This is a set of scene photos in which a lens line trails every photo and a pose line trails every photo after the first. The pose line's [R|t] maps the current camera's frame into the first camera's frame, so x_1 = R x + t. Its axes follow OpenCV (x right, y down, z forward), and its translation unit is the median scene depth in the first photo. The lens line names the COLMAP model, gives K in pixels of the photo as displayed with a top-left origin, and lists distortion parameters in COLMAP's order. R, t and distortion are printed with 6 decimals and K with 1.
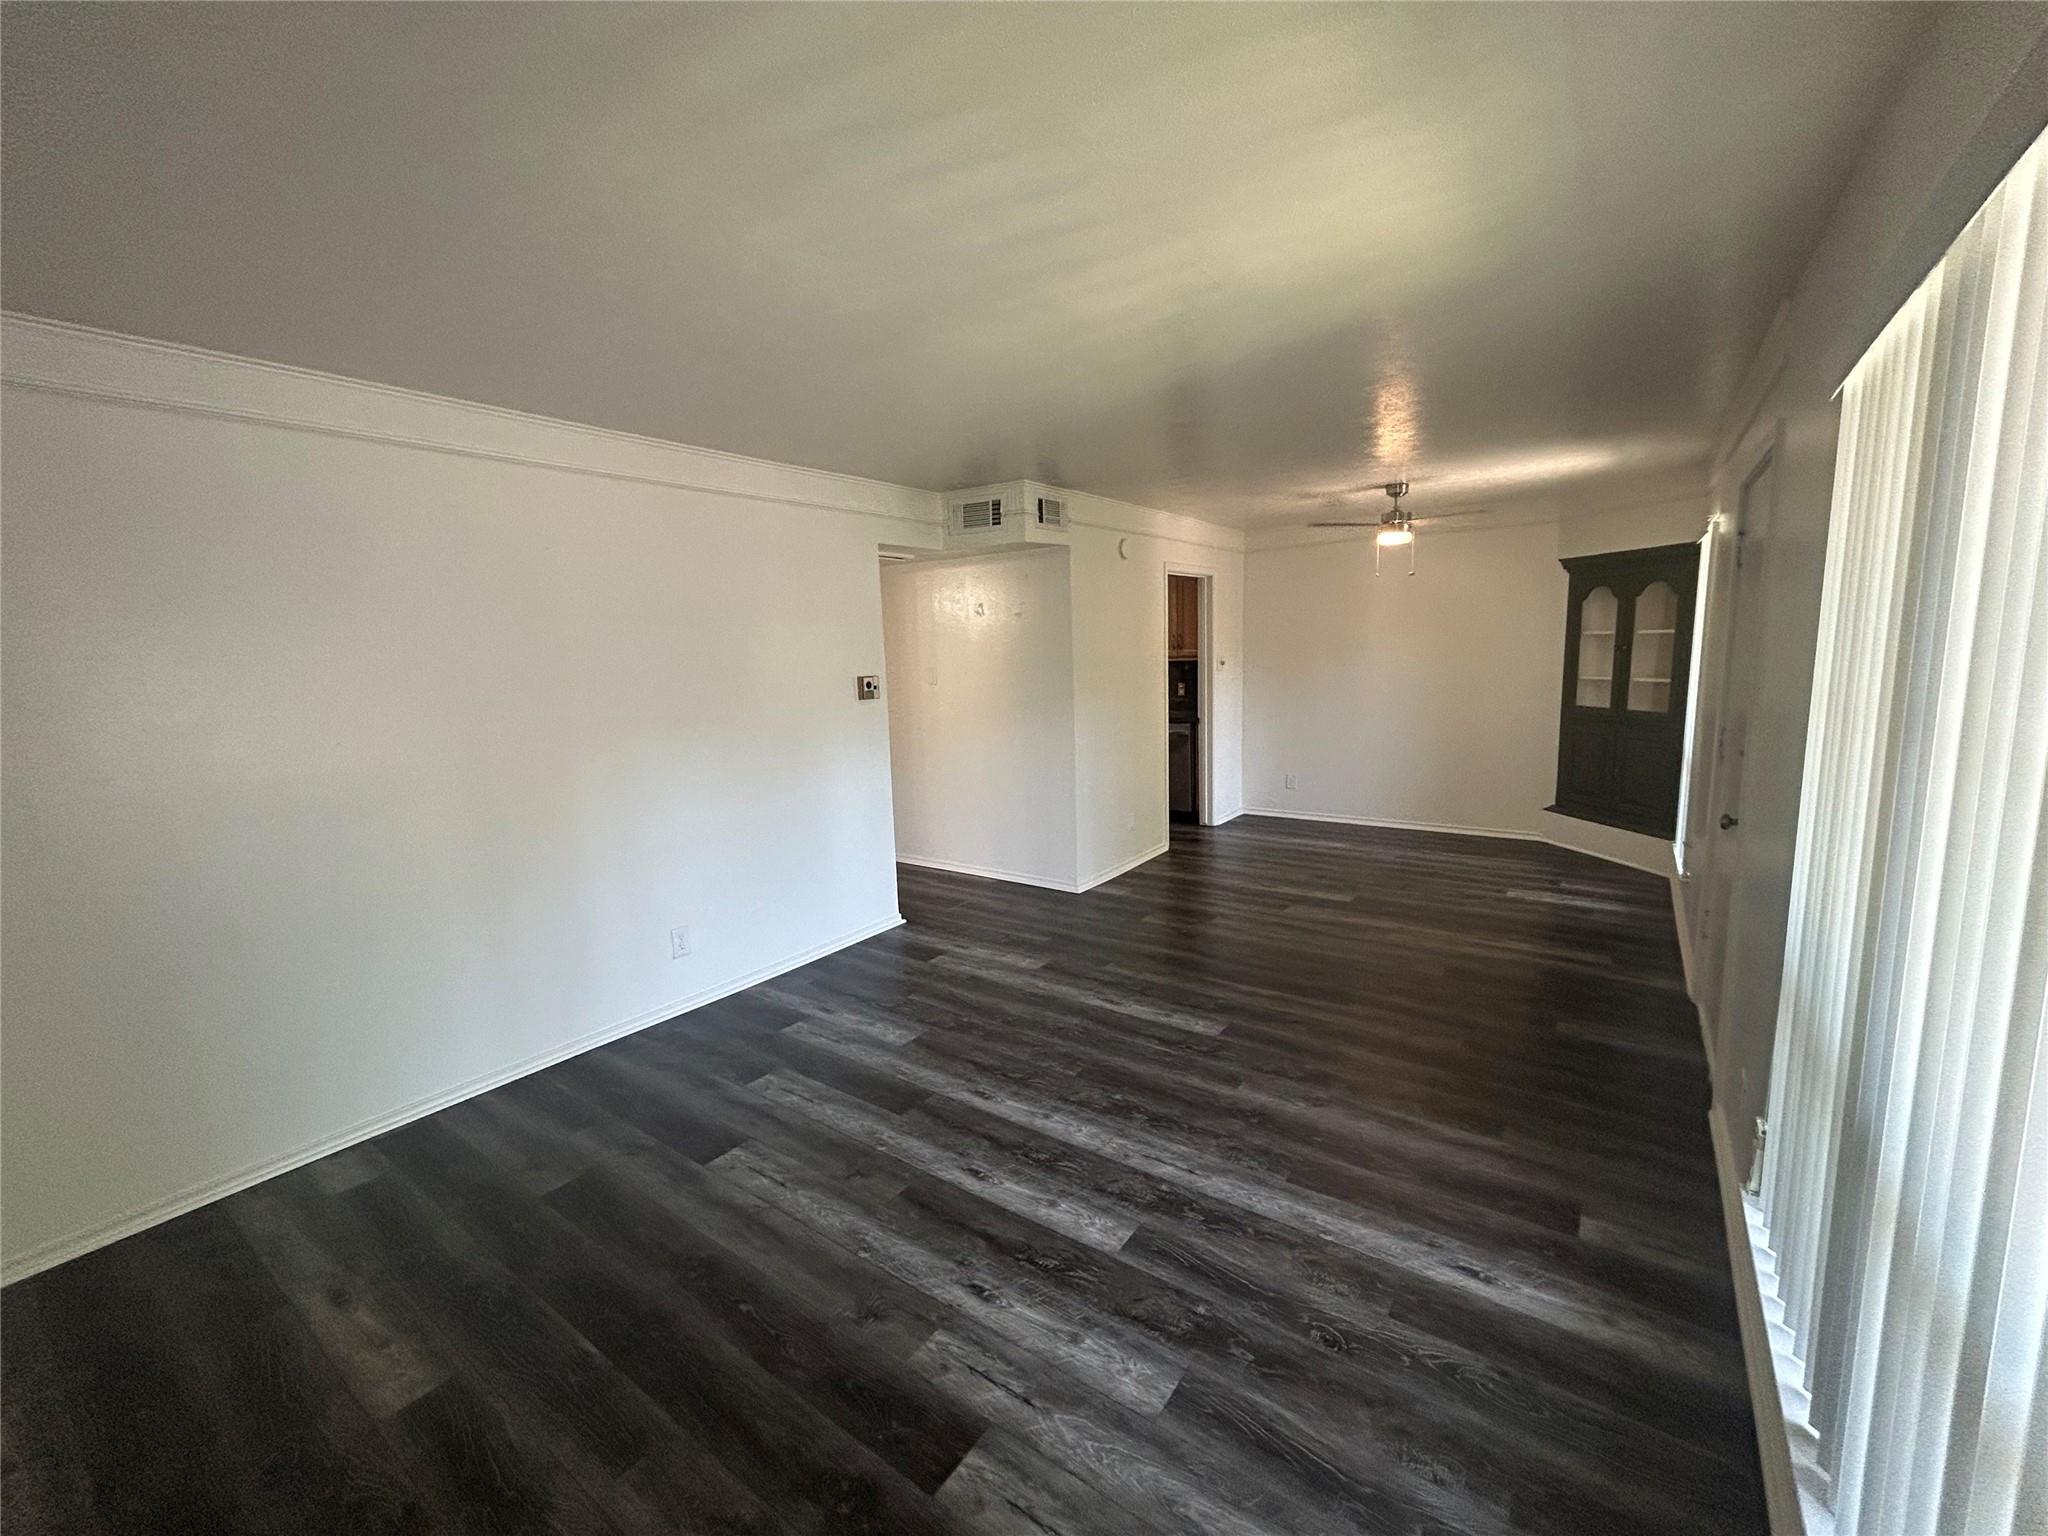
lens RADIAL K [[826.5, 0, 1027.6], [0, 826.5, 764.5], [0, 0, 1]] dist [-0.000959, 0.000176]
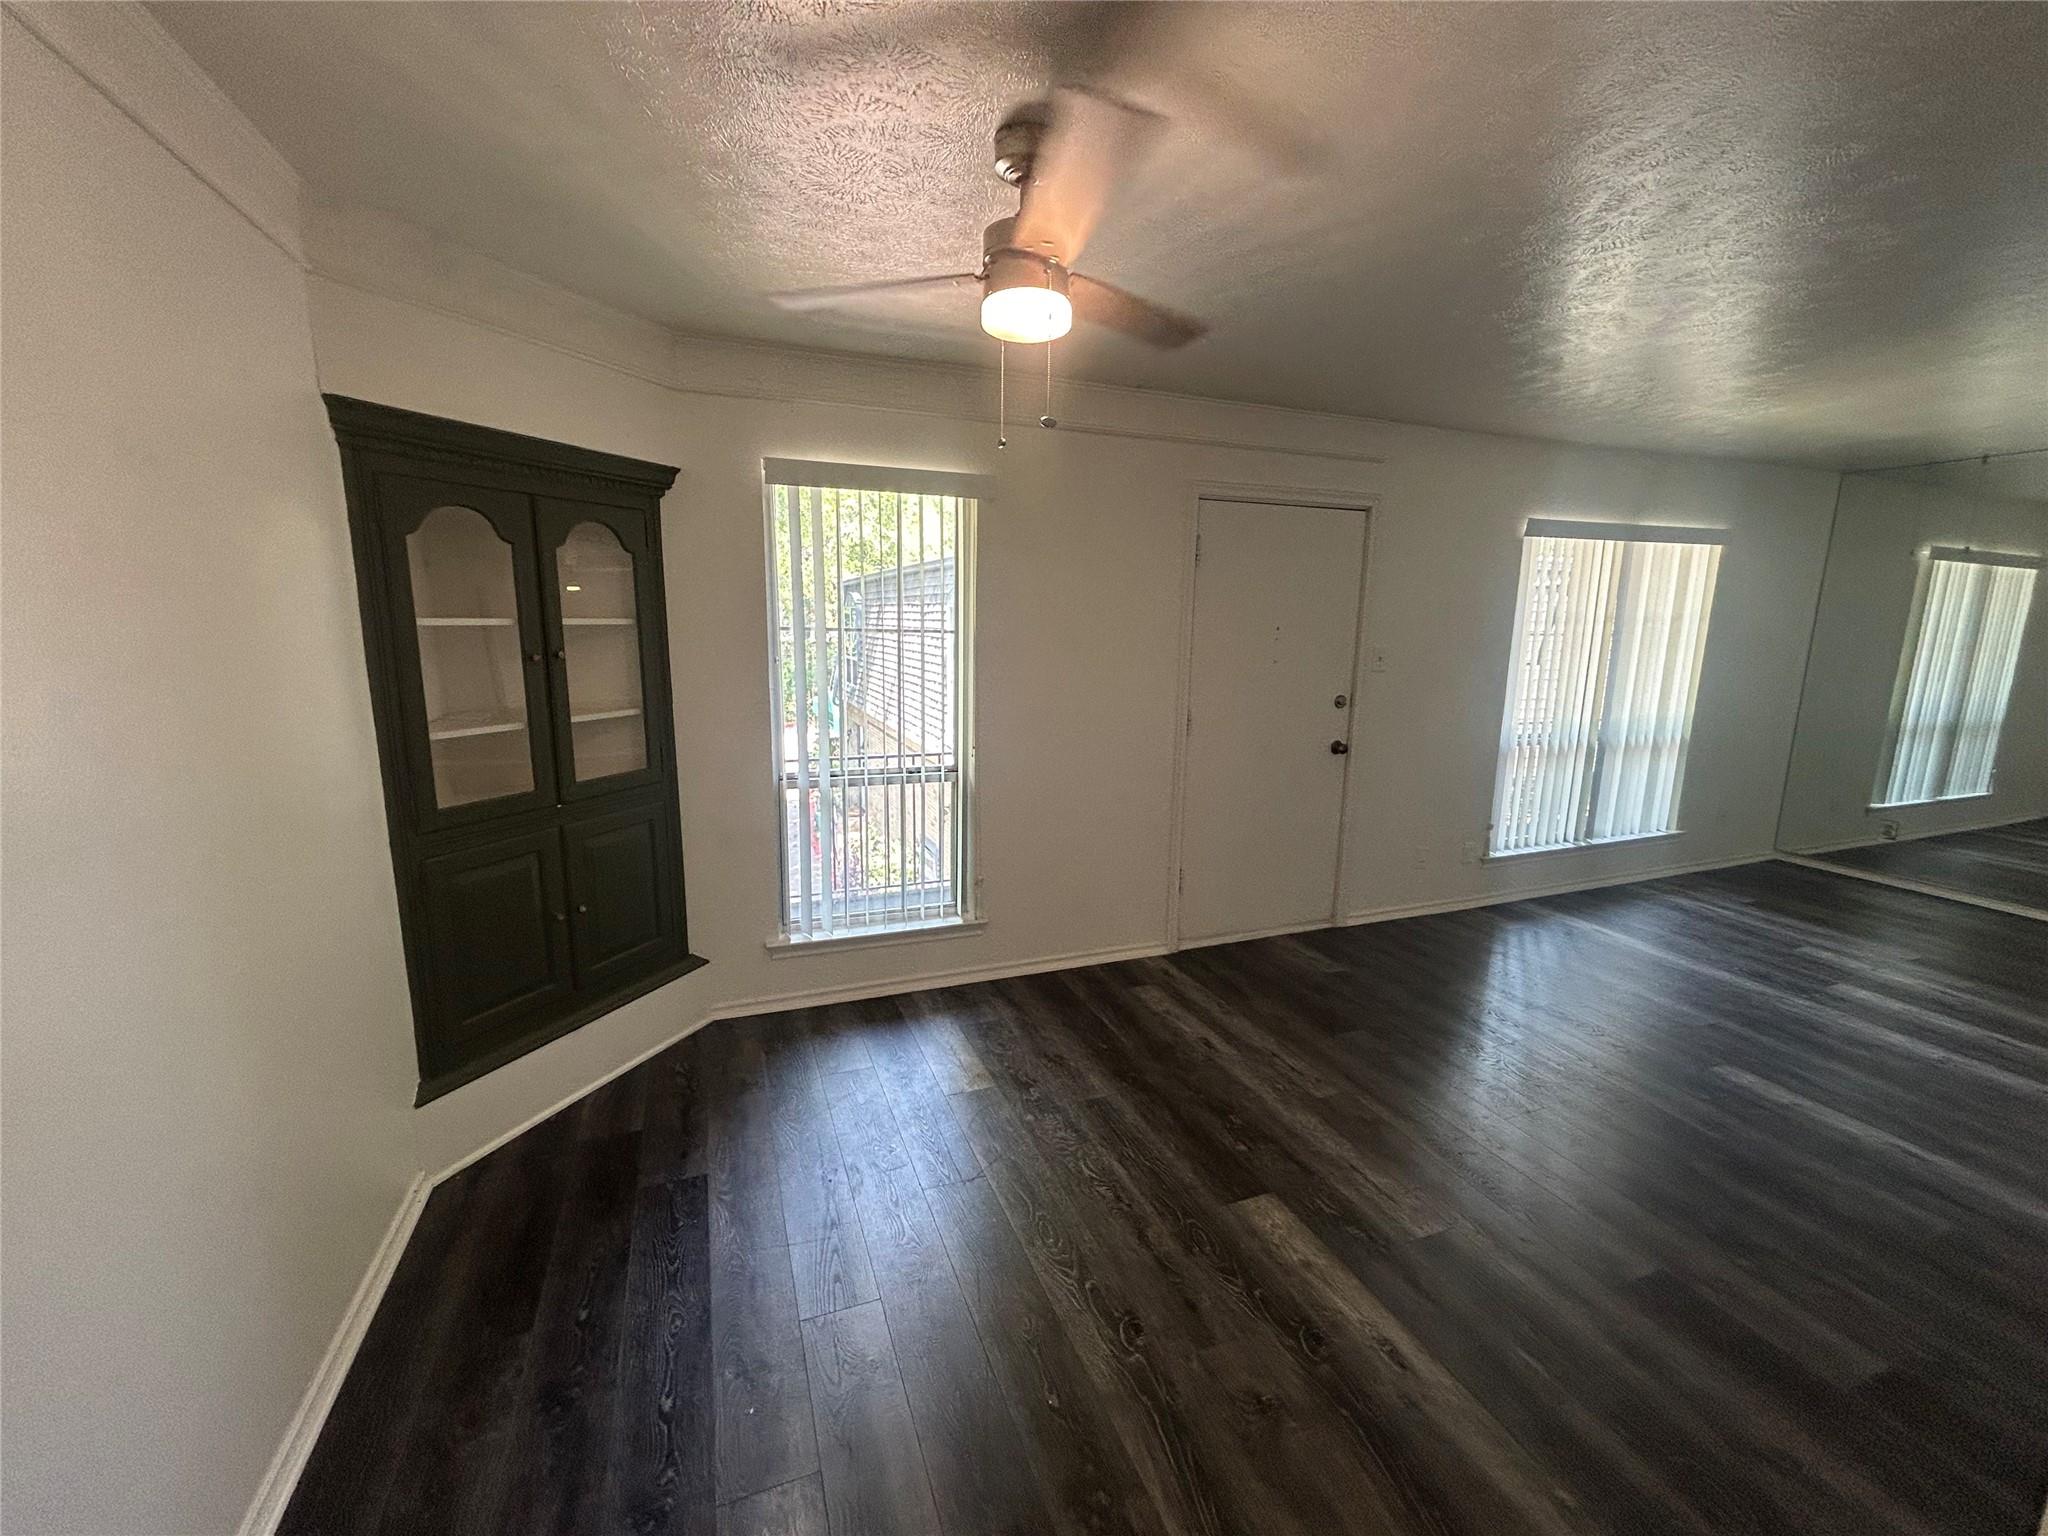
lens RADIAL K [[826.5, 0, 1013.4], [0, 826.5, 759.8], [0, 0, 1]] dist [-0.000959, 0.000176]
pose [[-0.834365, -0.080375, 0.545320, 0.256789], [0.090130, 0.956104, 0.278824, -0.195916], [-0.543793, 0.281790, -0.790495, 1.271160]]
